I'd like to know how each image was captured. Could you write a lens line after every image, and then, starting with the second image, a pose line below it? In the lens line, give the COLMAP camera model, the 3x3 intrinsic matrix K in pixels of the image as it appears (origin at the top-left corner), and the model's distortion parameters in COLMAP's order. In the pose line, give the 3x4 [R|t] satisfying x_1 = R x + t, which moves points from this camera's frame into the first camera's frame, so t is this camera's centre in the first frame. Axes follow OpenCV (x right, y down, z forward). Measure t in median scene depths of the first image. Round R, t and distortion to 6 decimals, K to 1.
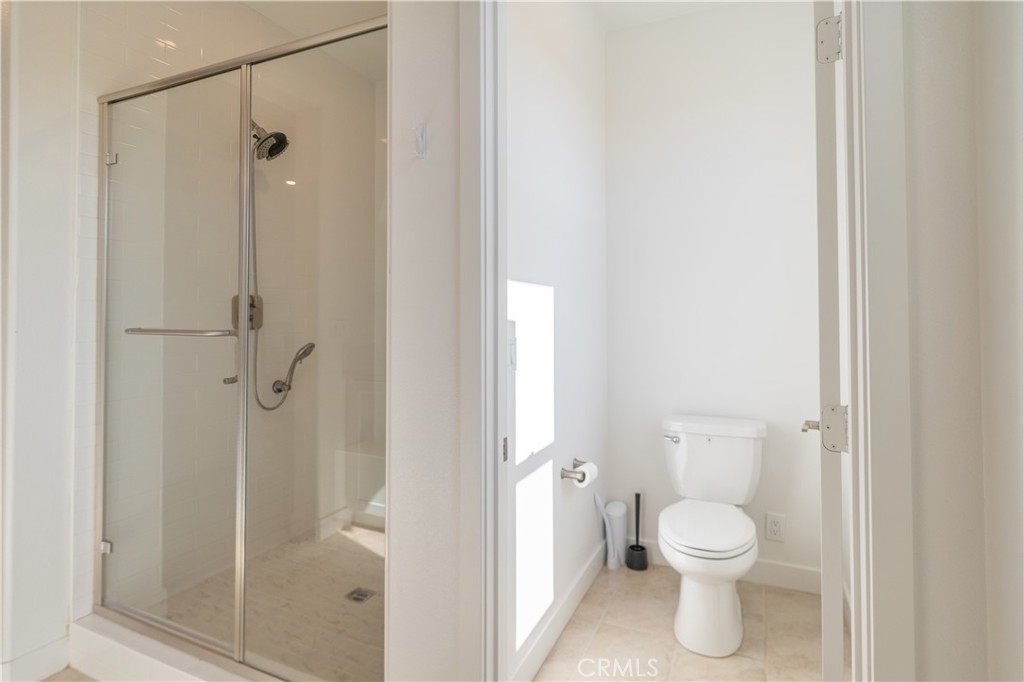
lens RADIAL K [[525.7, 0, 504.7], [0, 525.7, 302.6], [0, 0, 1]] dist [-0.003935, 0.001757]
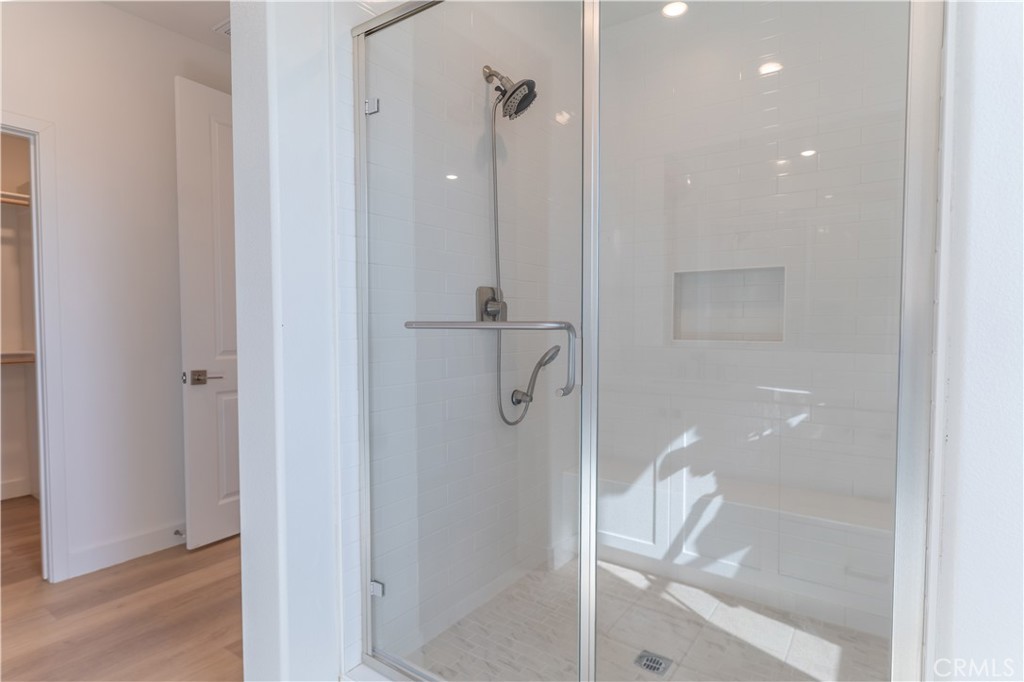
lens RADIAL K [[525.7, 0, 512.7], [0, 525.7, 342.4], [0, 0, 1]] dist [-0.003935, 0.001757]
pose [[0.985529, 0.006688, -0.169372, -0.329420], [0.002945, 0.998395, 0.056563, 0.028103], [0.169479, -0.056243, 0.983928, 0.198222]]
